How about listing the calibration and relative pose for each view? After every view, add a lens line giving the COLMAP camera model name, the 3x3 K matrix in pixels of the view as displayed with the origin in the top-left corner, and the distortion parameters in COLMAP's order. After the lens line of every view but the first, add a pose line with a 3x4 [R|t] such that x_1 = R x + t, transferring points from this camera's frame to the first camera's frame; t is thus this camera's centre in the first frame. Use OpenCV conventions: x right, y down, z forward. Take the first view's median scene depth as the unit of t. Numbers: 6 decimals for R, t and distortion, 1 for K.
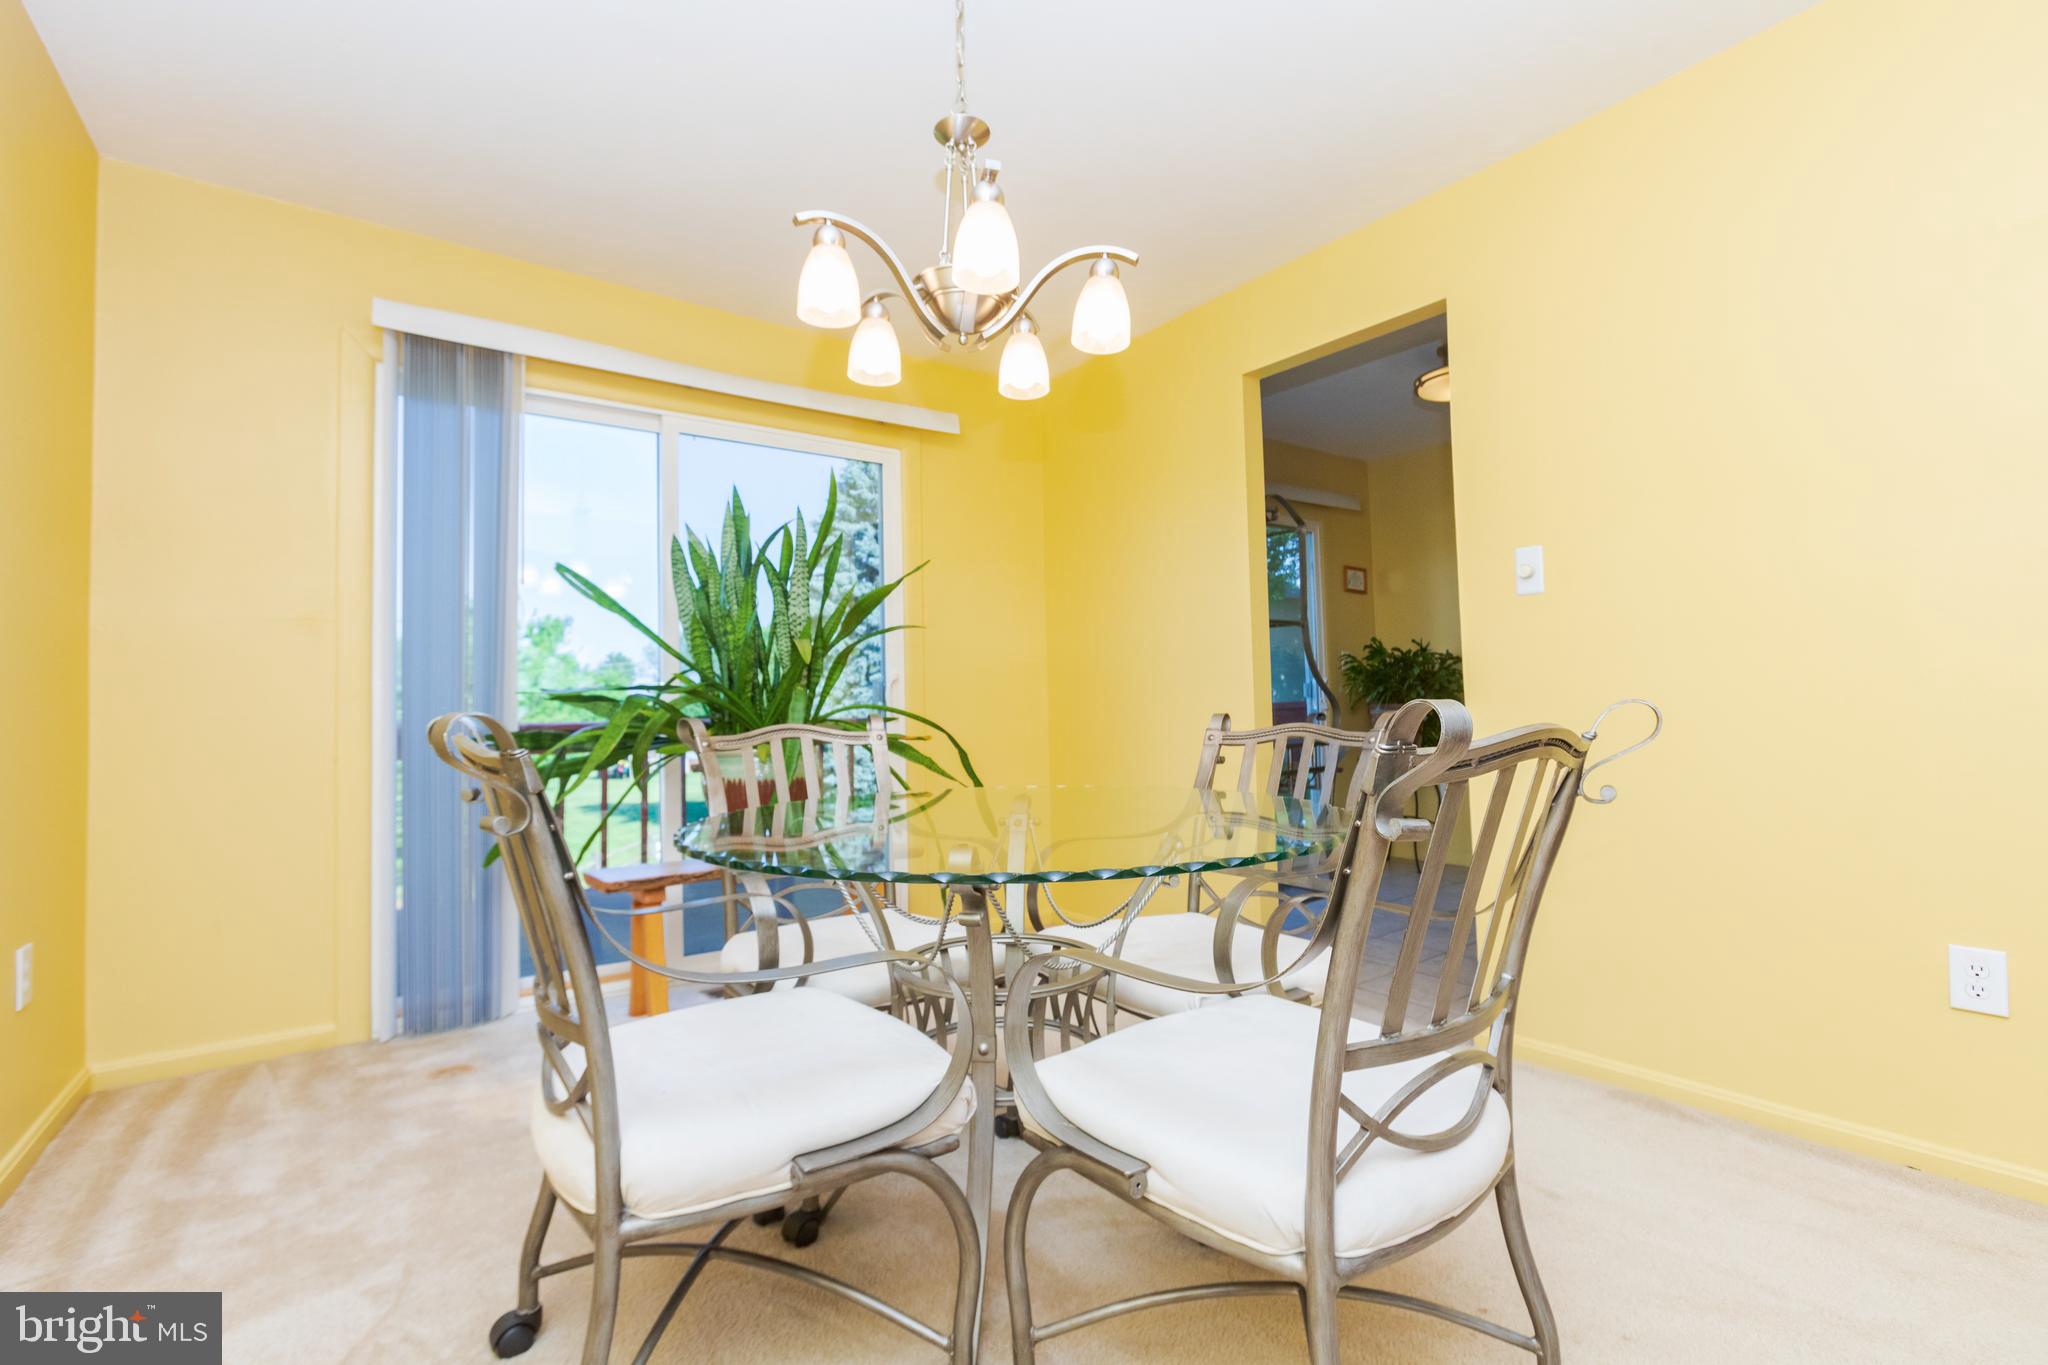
lens RADIAL K [[922.1, 0, 1024.0], [0, 922.1, 682.5], [0, 0, 1]] dist [-0.051407, 0.018984]
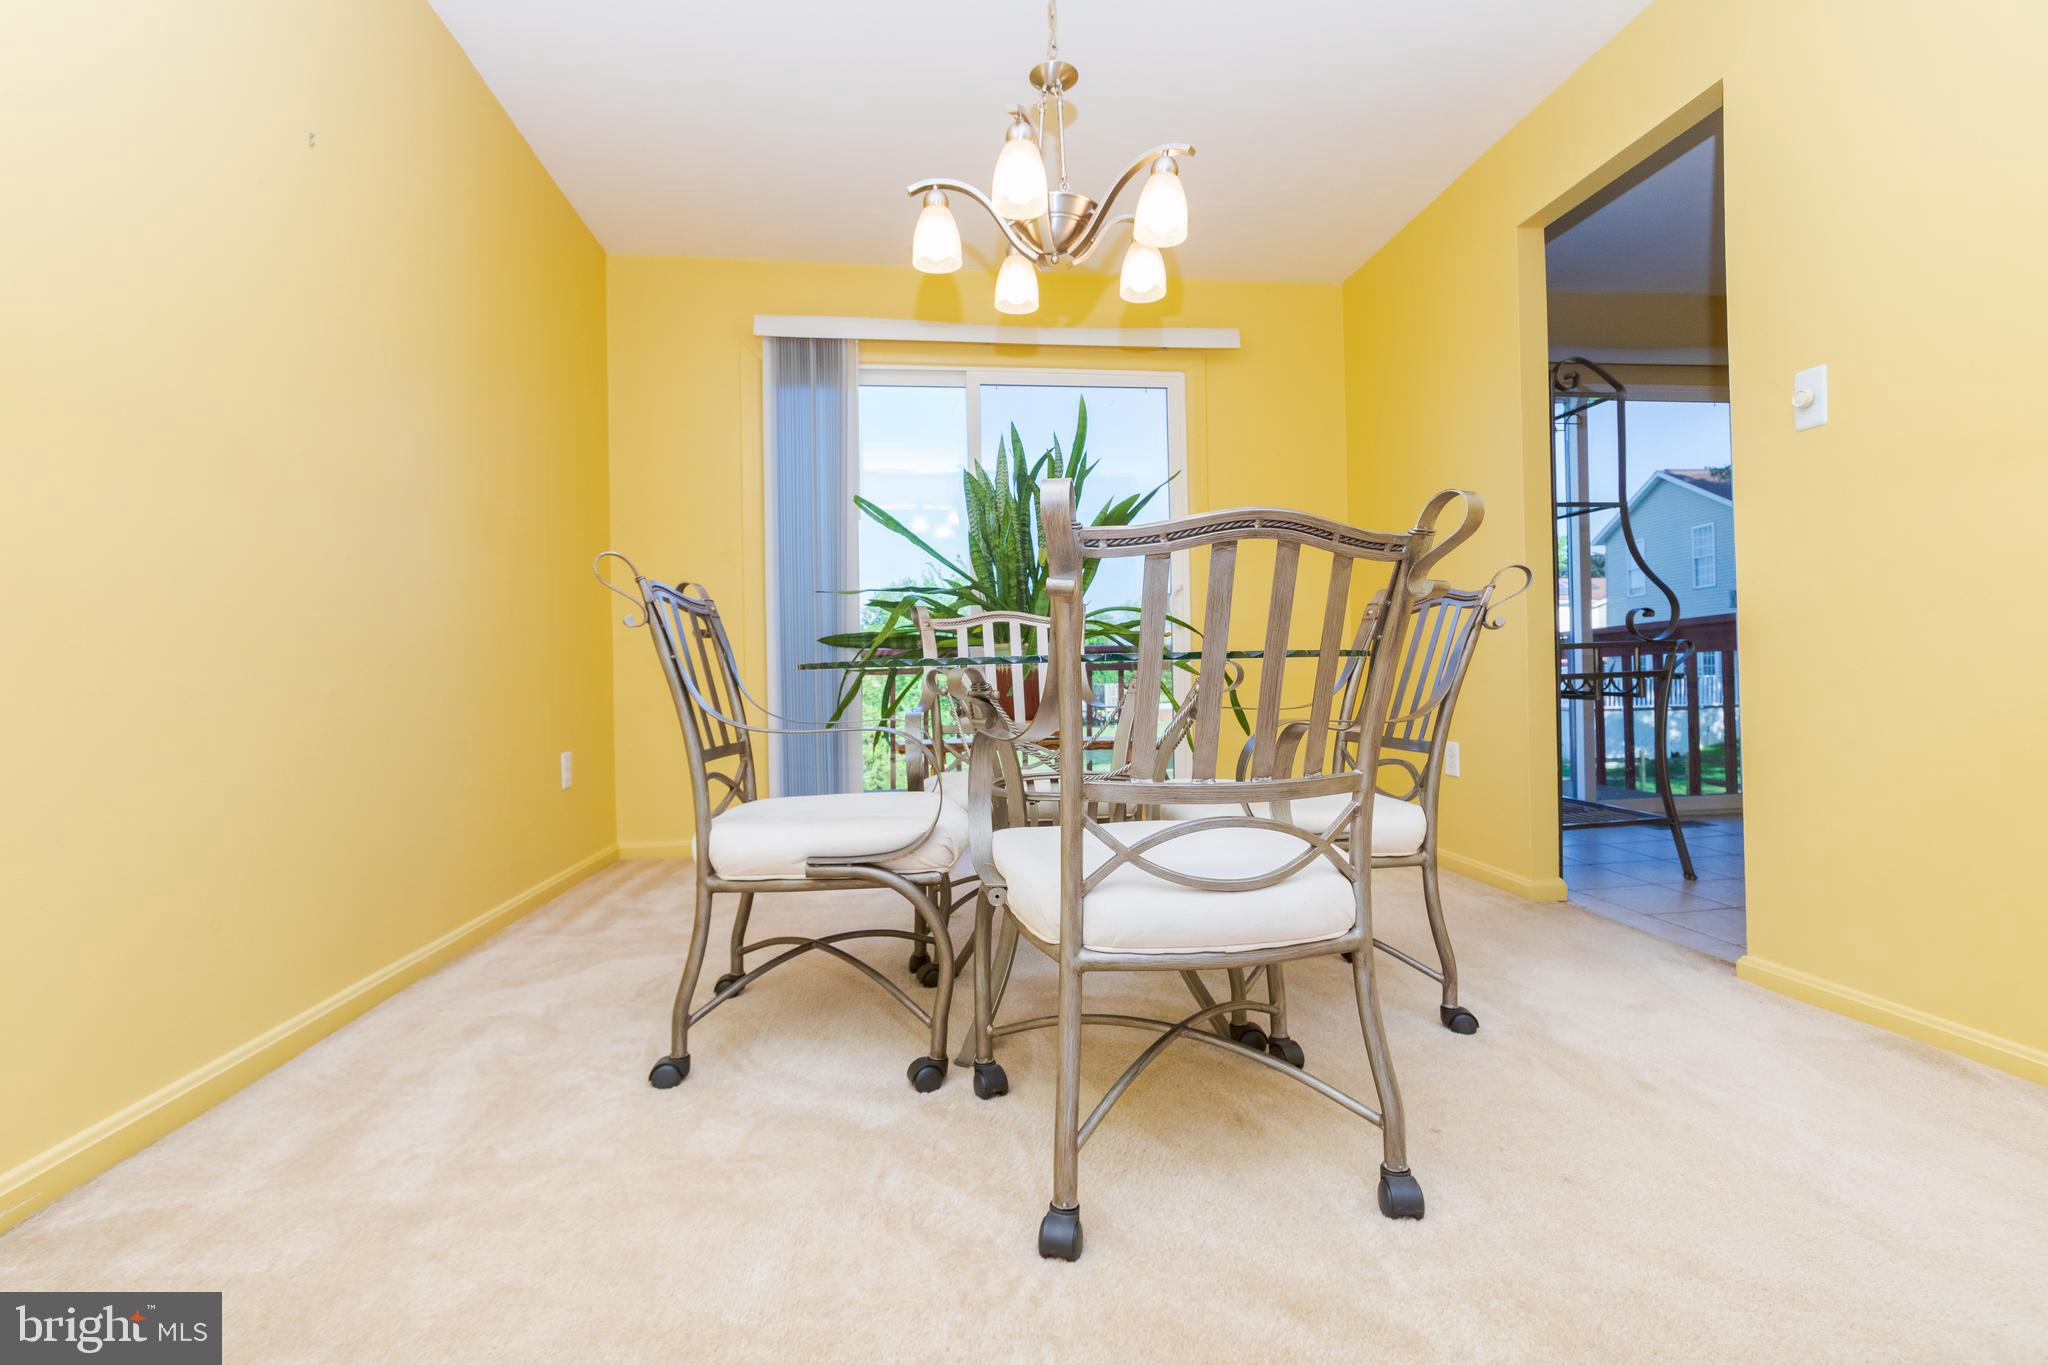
lens RADIAL K [[923.7, 0, 1014.5], [0, 923.7, 683.2], [0, 0, 1]] dist [-0.020838, 0.007362]
pose [[0.872791, 0.008513, -0.488019, 0.308482], [0.017699, 0.998638, 0.049073, 0.069682], [0.487772, -0.051468, 0.871452, -0.054707]]
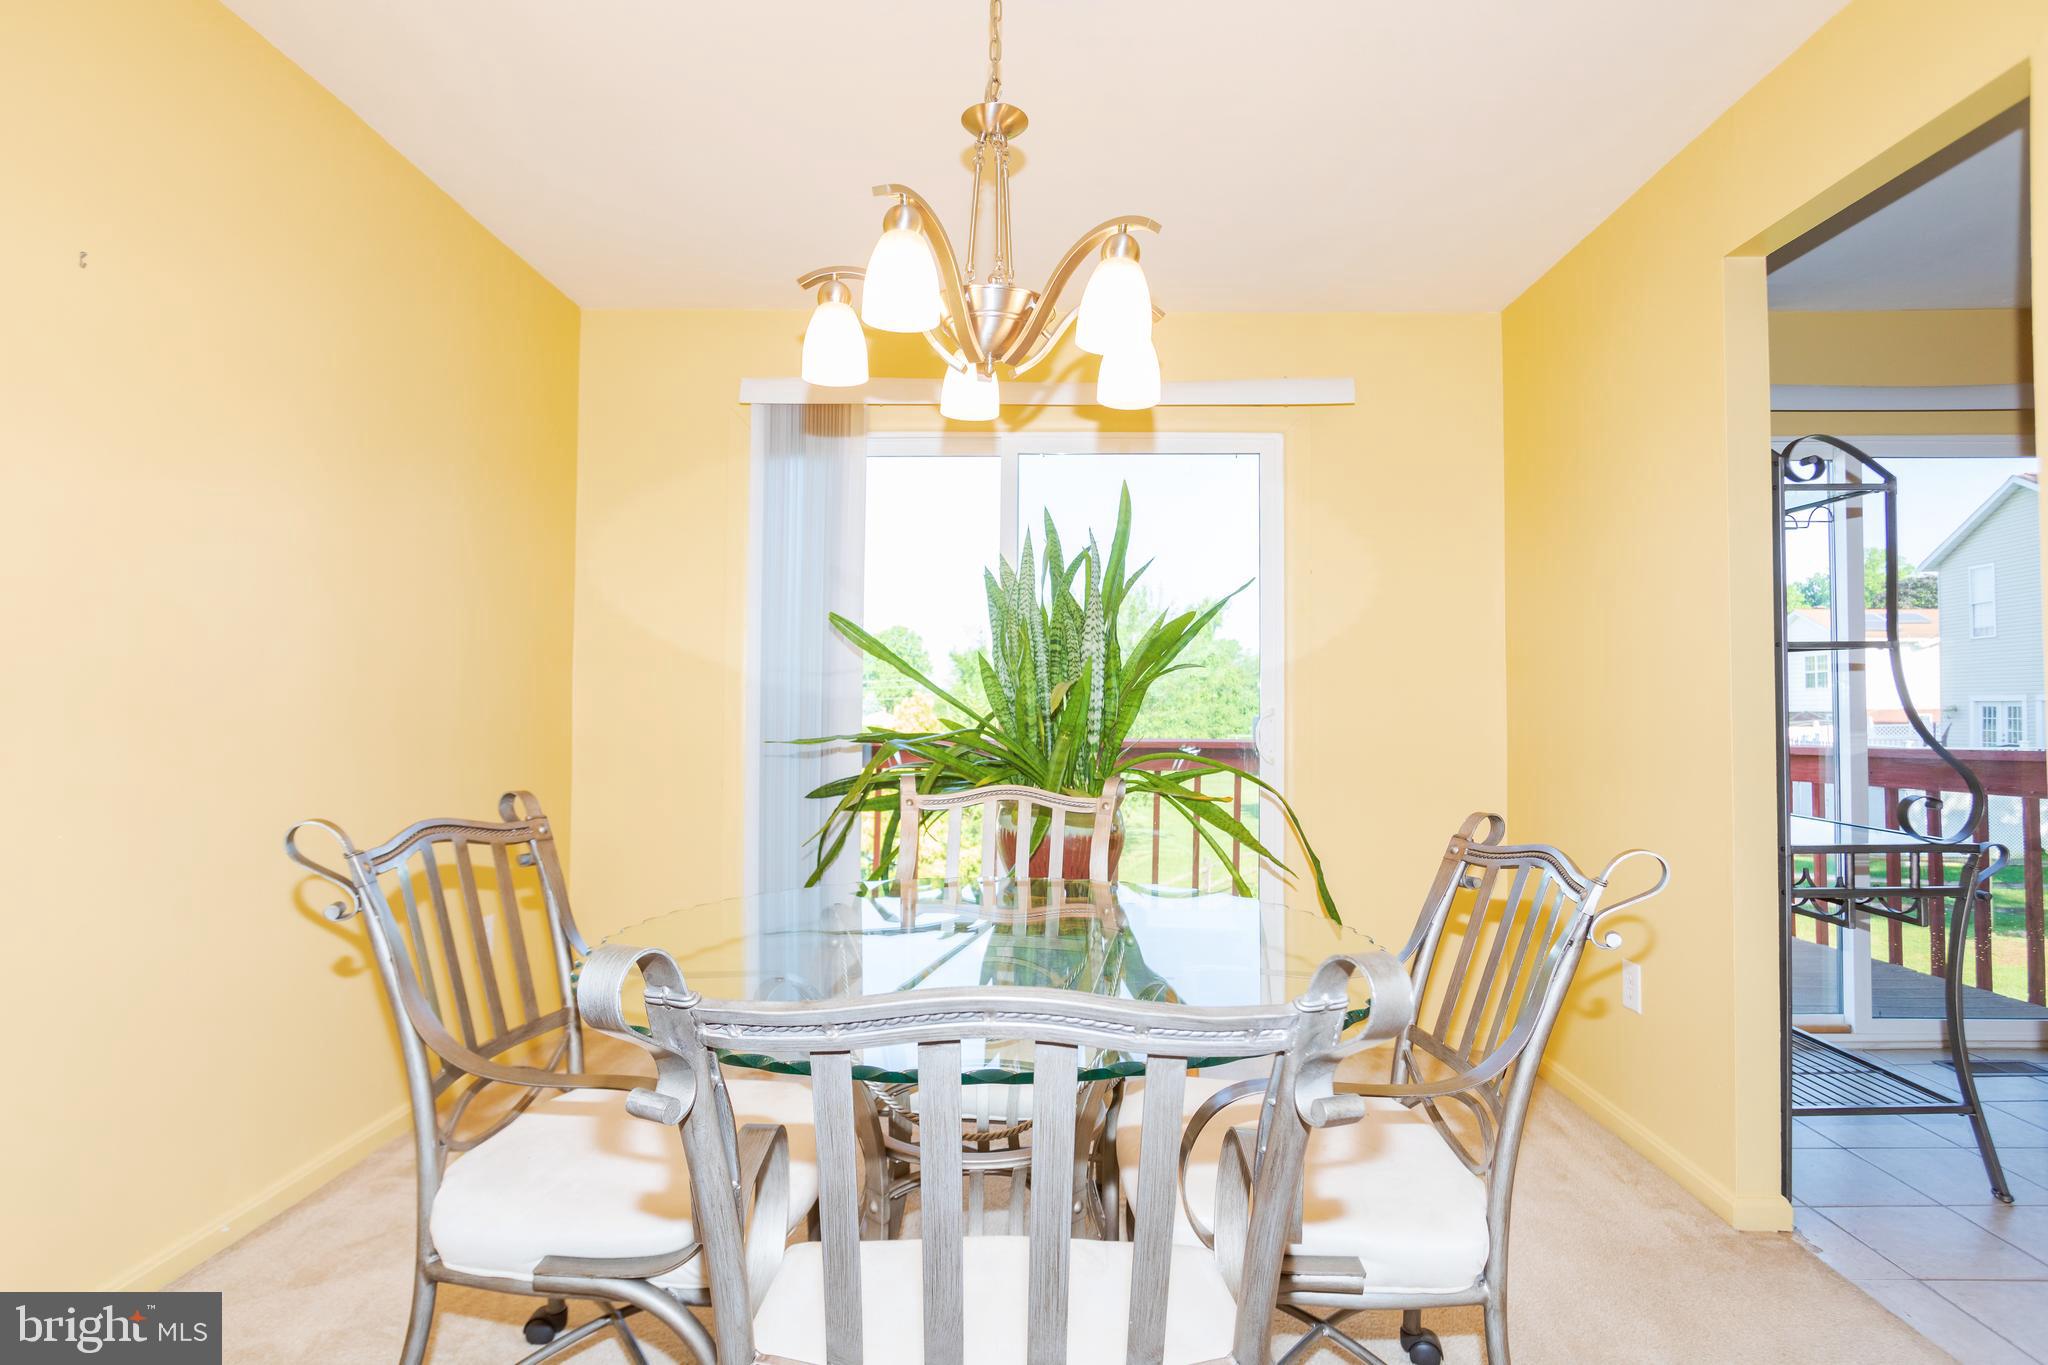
lens RADIAL K [[1068.2, 0, 1024.0], [0, 1068.2, 682.5], [0, 0, 1]] dist [-0.036498, 0.018689]
pose [[0.791564, 0.011448, -0.610979, 0.374443], [0.000309, 0.999817, 0.019134, -0.070214], [0.611087, -0.015335, 0.791415, 0.153194]]
